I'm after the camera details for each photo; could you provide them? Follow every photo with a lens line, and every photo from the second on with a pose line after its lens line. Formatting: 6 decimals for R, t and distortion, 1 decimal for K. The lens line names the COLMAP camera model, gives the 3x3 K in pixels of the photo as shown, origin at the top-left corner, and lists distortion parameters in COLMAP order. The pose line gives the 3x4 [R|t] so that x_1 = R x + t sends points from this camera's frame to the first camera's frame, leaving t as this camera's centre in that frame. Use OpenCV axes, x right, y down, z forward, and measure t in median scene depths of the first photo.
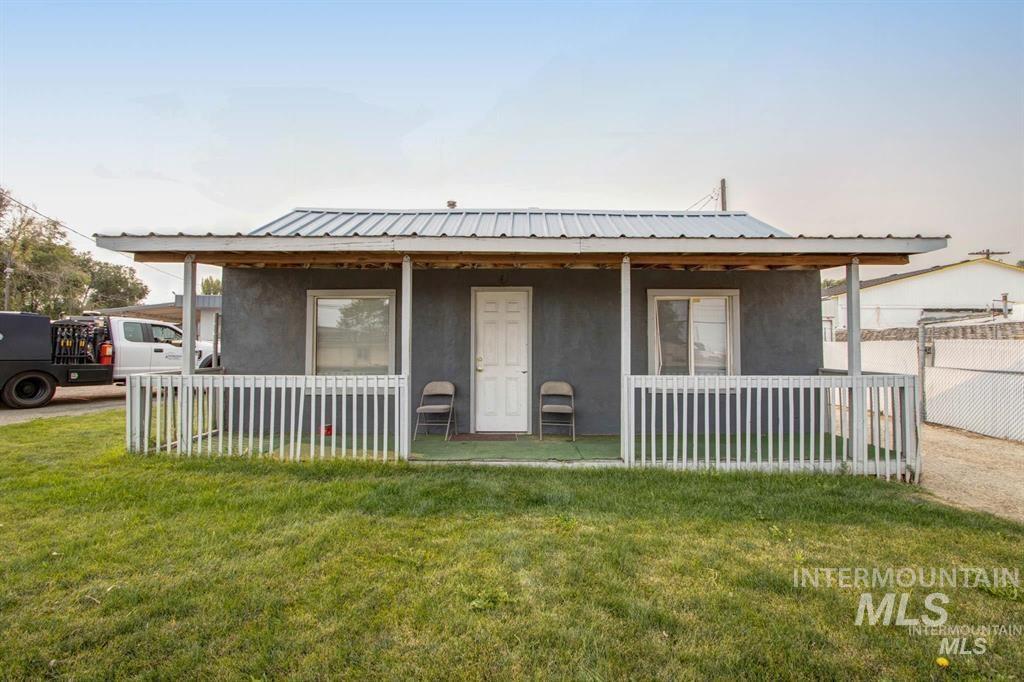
lens RADIAL K [[503.0, 0, 512.4], [0, 503.0, 358.5], [0, 0, 1]] dist [-0.033418, -0.000119]
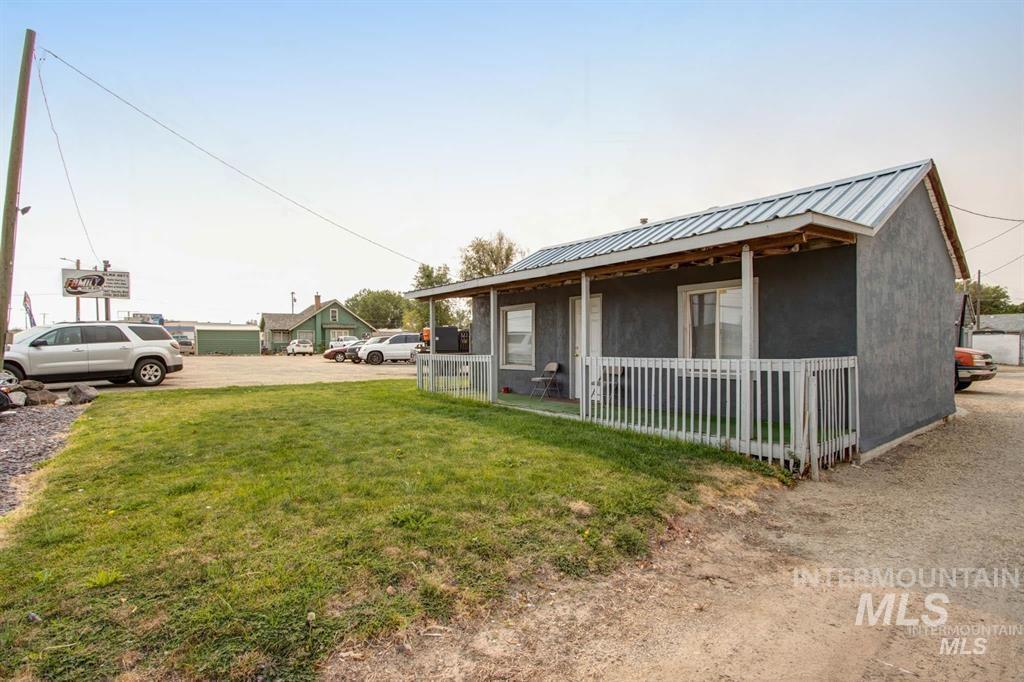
lens RADIAL K [[472.3, 0, 515.3], [0, 472.3, 336.5], [0, 0, 1]] dist [-0.026414, 0.000016]
pose [[0.654430, -0.019566, -0.755869, 0.852677], [0.009002, 0.999796, -0.018086, -0.000728], [0.756069, 0.005031, 0.654473, -0.018979]]
